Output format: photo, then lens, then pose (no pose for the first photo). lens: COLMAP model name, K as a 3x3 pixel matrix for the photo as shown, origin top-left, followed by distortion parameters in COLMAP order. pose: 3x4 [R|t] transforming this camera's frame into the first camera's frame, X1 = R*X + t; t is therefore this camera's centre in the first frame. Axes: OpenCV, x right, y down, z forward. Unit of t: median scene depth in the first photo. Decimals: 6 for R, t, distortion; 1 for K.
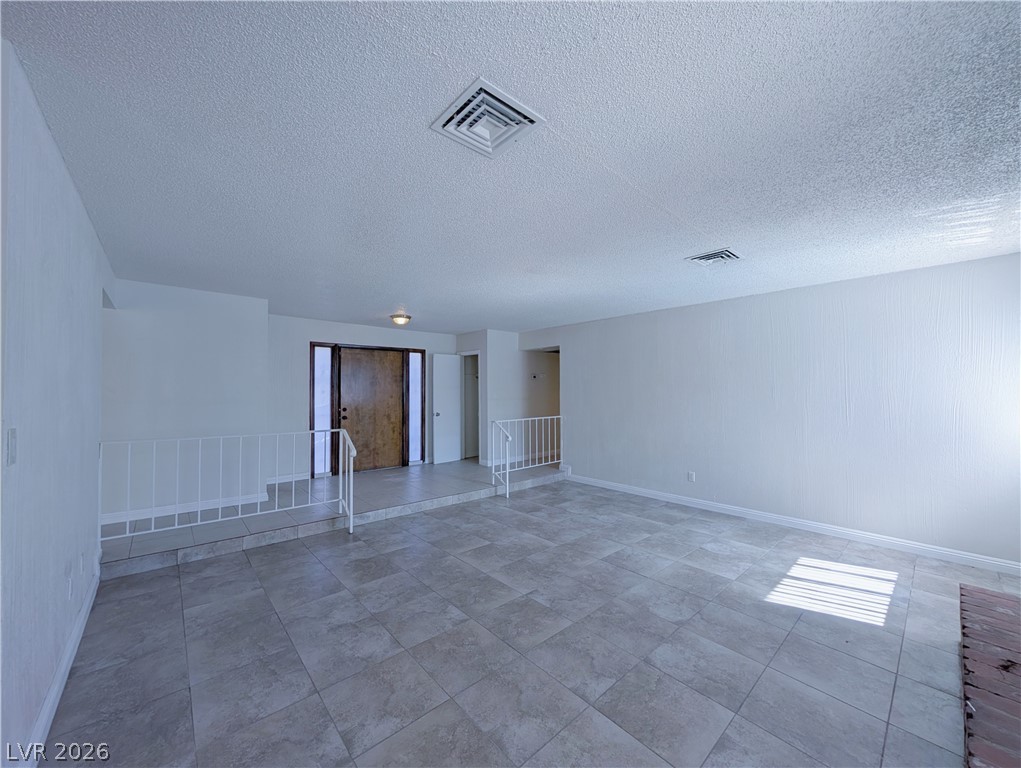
lens RADIAL K [[392.0, 0, 510.5], [0, 392.0, 384.0], [0, 0, 1]] dist [0.001597, 0.000069]
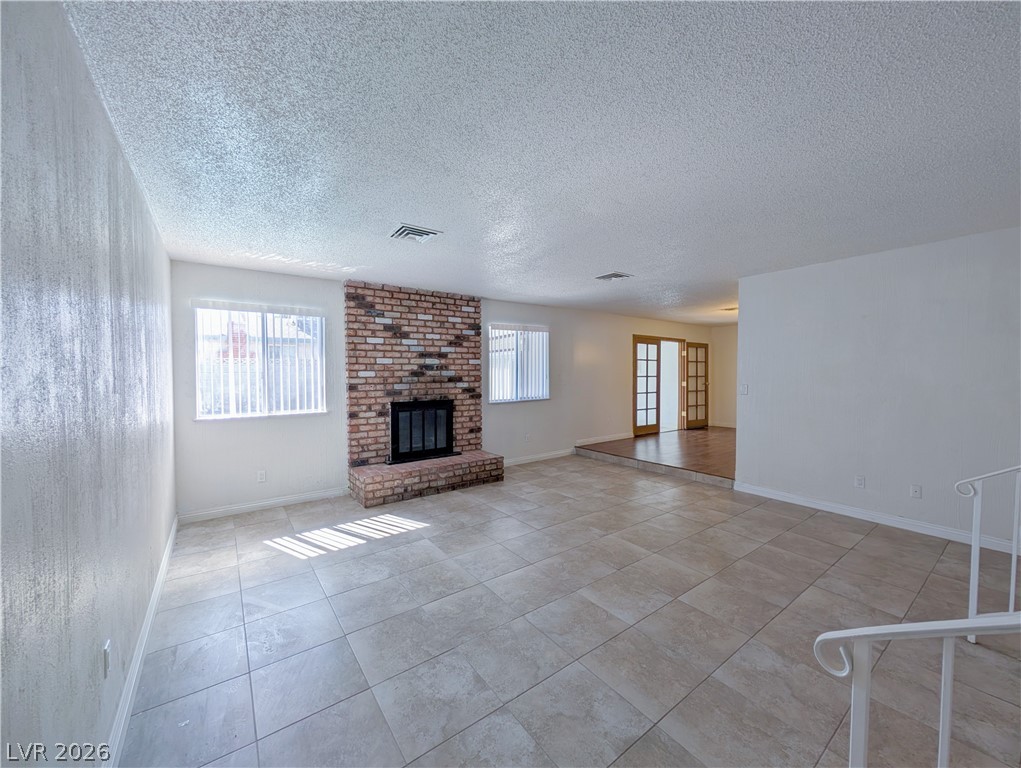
lens RADIAL K [[392.0, 0, 510.5], [0, 392.0, 384.0], [0, 0, 1]] dist [0.001597, 0.000069]
pose [[-0.995100, -0.000644, 0.098875, 0.217214], [-0.000413, 0.999997, 0.002361, 0.046211], [-0.098876, 0.002308, -0.995097, 2.172782]]
